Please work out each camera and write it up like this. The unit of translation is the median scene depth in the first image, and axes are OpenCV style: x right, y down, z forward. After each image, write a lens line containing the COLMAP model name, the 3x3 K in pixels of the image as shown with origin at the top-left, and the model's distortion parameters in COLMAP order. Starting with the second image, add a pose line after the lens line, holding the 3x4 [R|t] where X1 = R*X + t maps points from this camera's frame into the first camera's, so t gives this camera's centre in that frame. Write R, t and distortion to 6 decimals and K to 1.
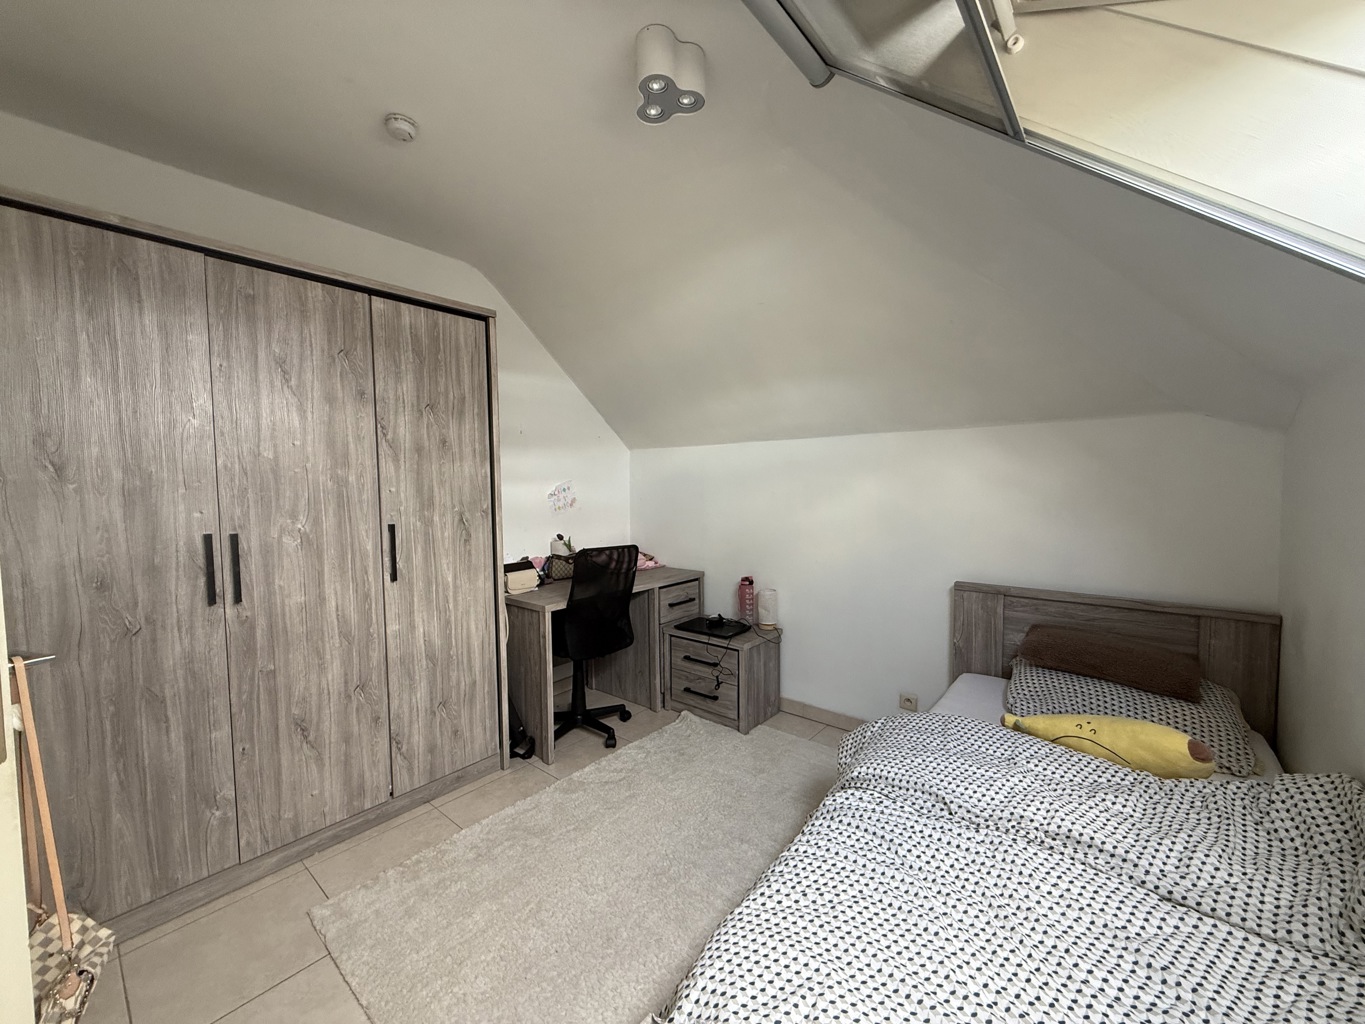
lens RADIAL K [[542.7, 0, 676.1], [0, 542.7, 512.8], [0, 0, 1]] dist [0.001703, 0.000108]
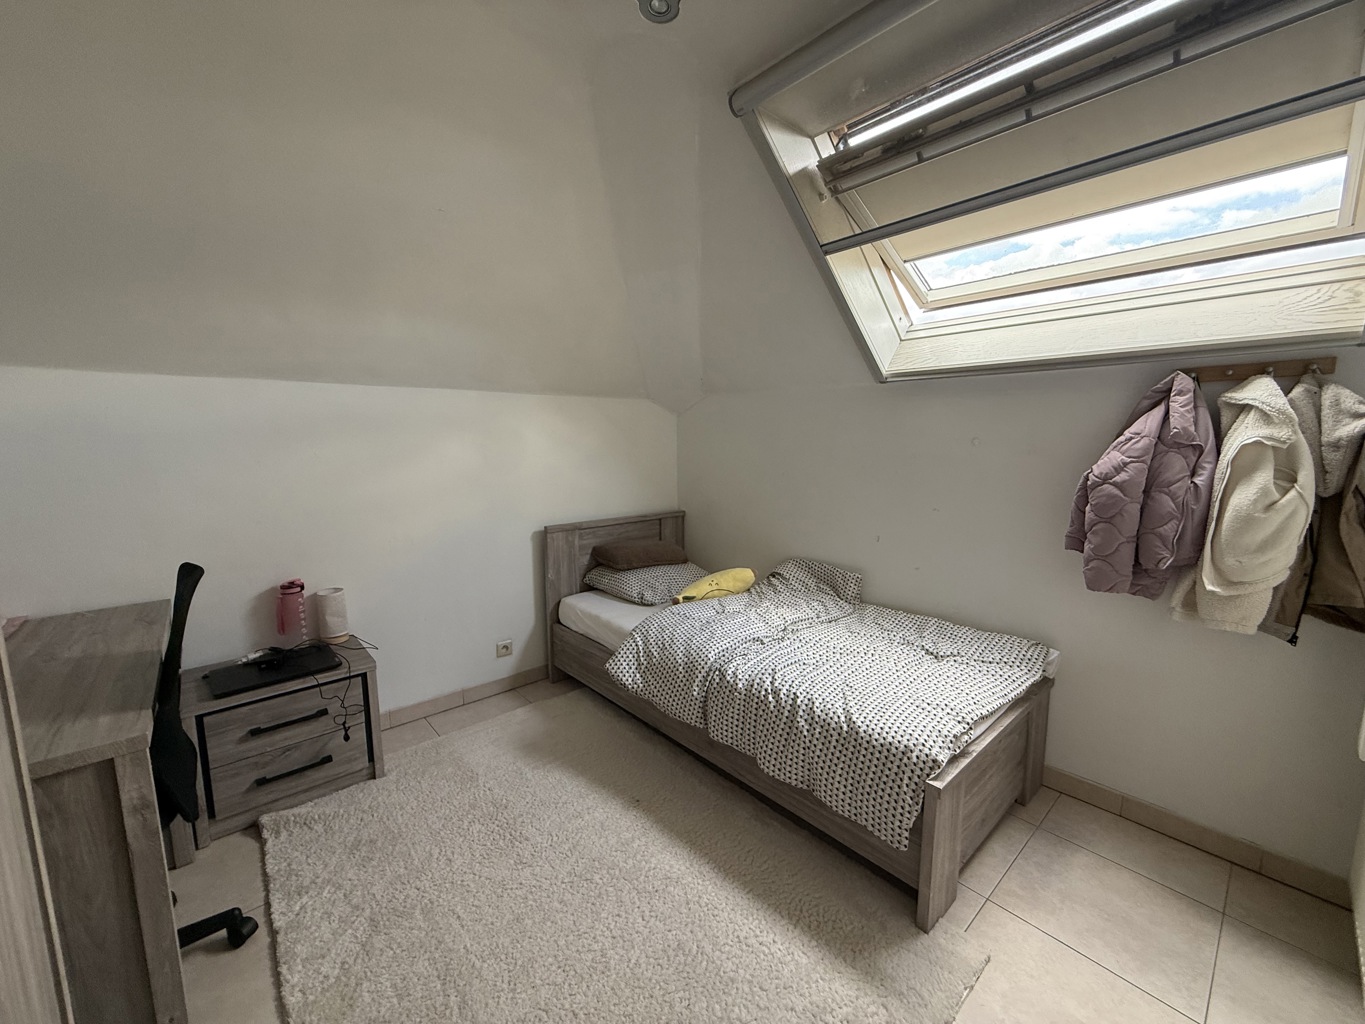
lens RADIAL K [[542.7, 0, 675.5], [0, 542.7, 511.3], [0, 0, 1]] dist [0.001703, 0.000108]
pose [[0.149133, -0.122776, 0.981165, -0.541965], [0.058843, 0.991605, 0.115139, -0.023487], [-0.987065, 0.040564, 0.155105, 0.491791]]
